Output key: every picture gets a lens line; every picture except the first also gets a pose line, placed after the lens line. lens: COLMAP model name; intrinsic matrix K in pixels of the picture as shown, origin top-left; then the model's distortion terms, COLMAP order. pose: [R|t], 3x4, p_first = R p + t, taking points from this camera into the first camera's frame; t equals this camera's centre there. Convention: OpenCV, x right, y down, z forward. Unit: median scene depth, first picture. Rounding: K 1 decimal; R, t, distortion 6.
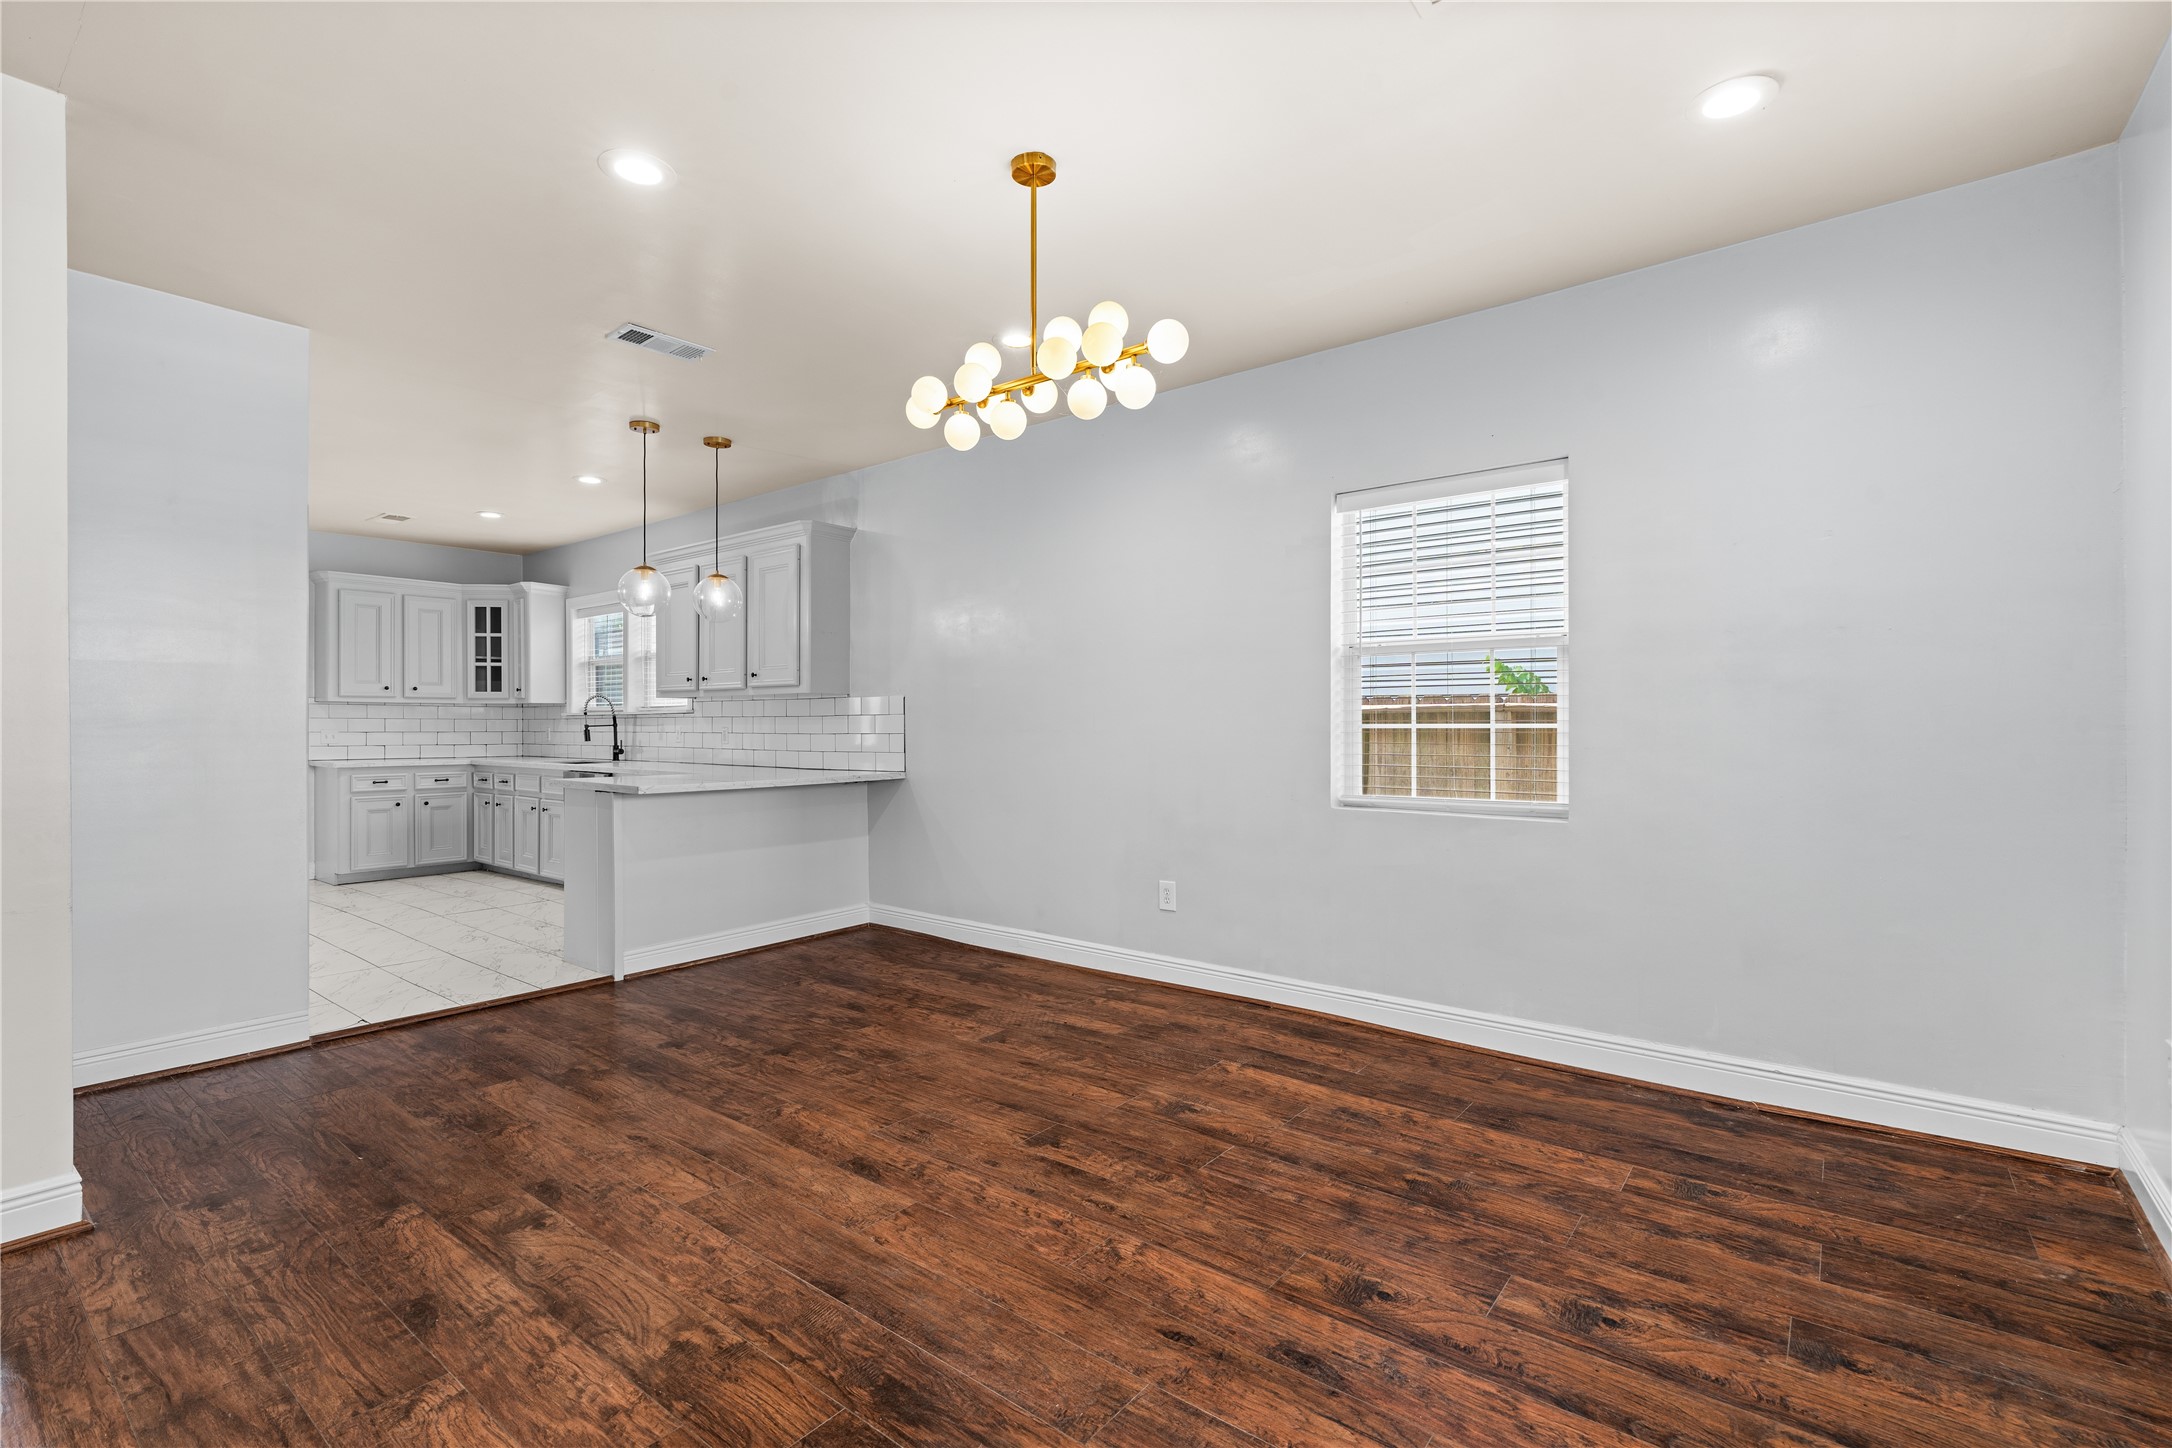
lens RADIAL K [[975.1, 0, 1086.0], [0, 975.1, 724.0], [0, 0, 1]] dist [-0.006407, 0.002439]
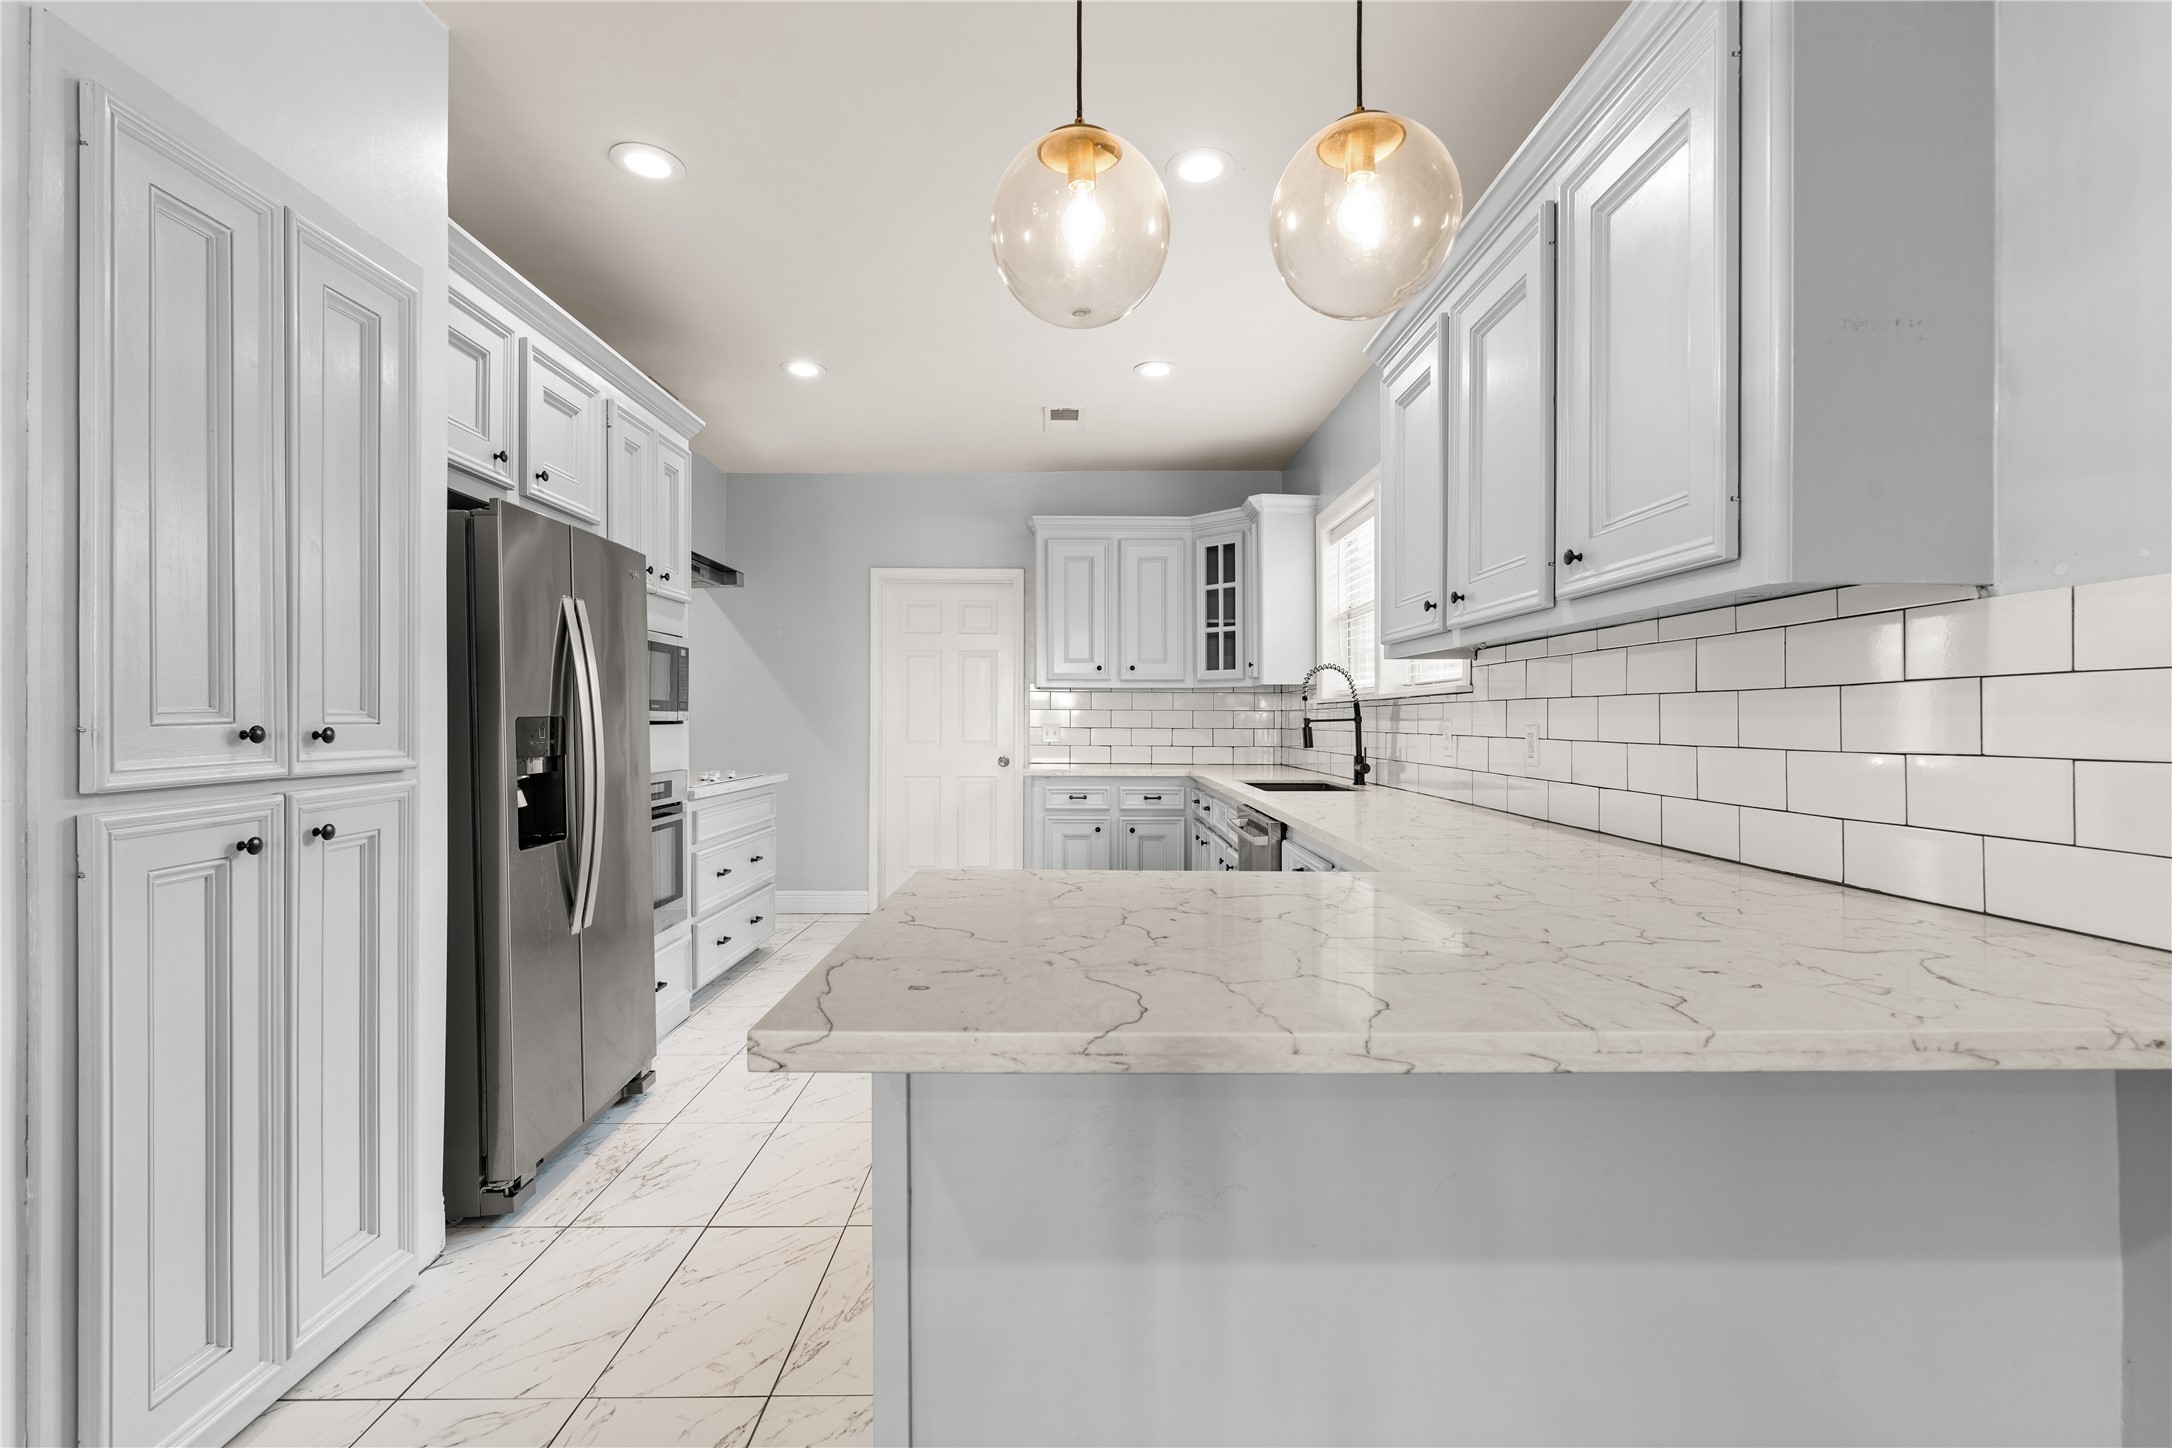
lens RADIAL K [[975.1, 0, 1086.0], [0, 975.1, 724.0], [0, 0, 1]] dist [-0.006407, 0.002439]
pose [[0.629589, 0.005312, -0.776910, -0.285024], [-0.001936, 0.999984, 0.005269, 0.002354], [0.776926, -0.001813, 0.629590, 0.987205]]
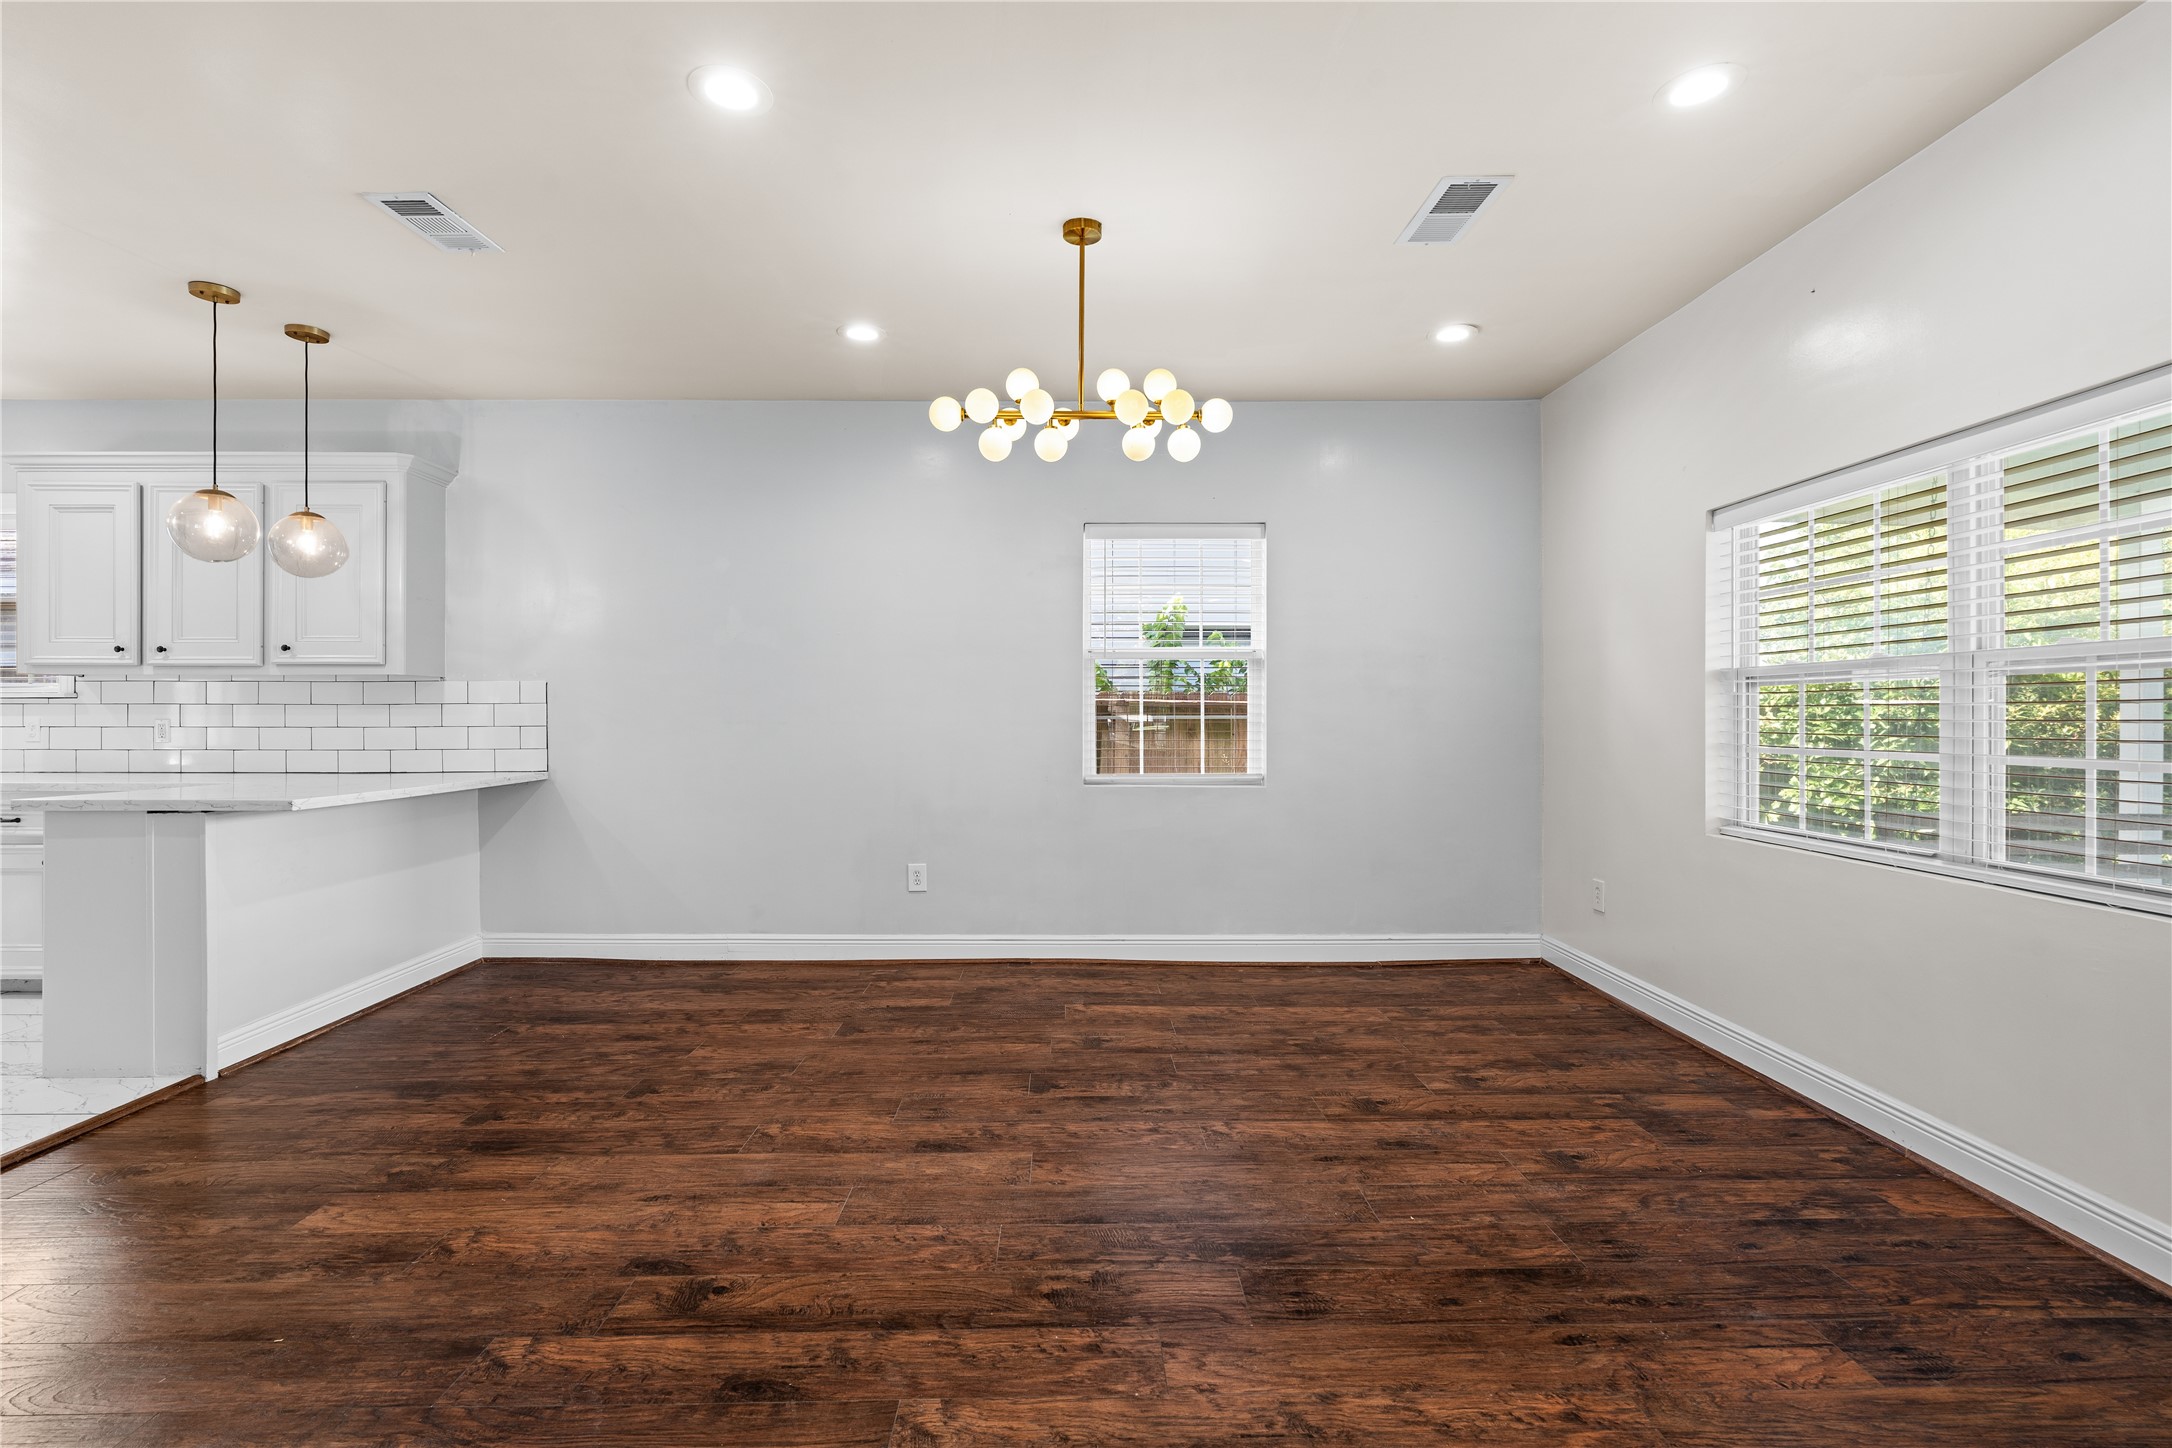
lens RADIAL K [[981.3, 0, 1084.2], [0, 981.3, 716.3], [0, 0, 1]] dist [-0.005623, 0.001248]
pose [[0.775671, 0.001505, 0.631136, -0.491457], [-0.002311, 0.999997, 0.000456, -0.000095], [-0.631133, -0.001812, 0.775672, 0.064533]]
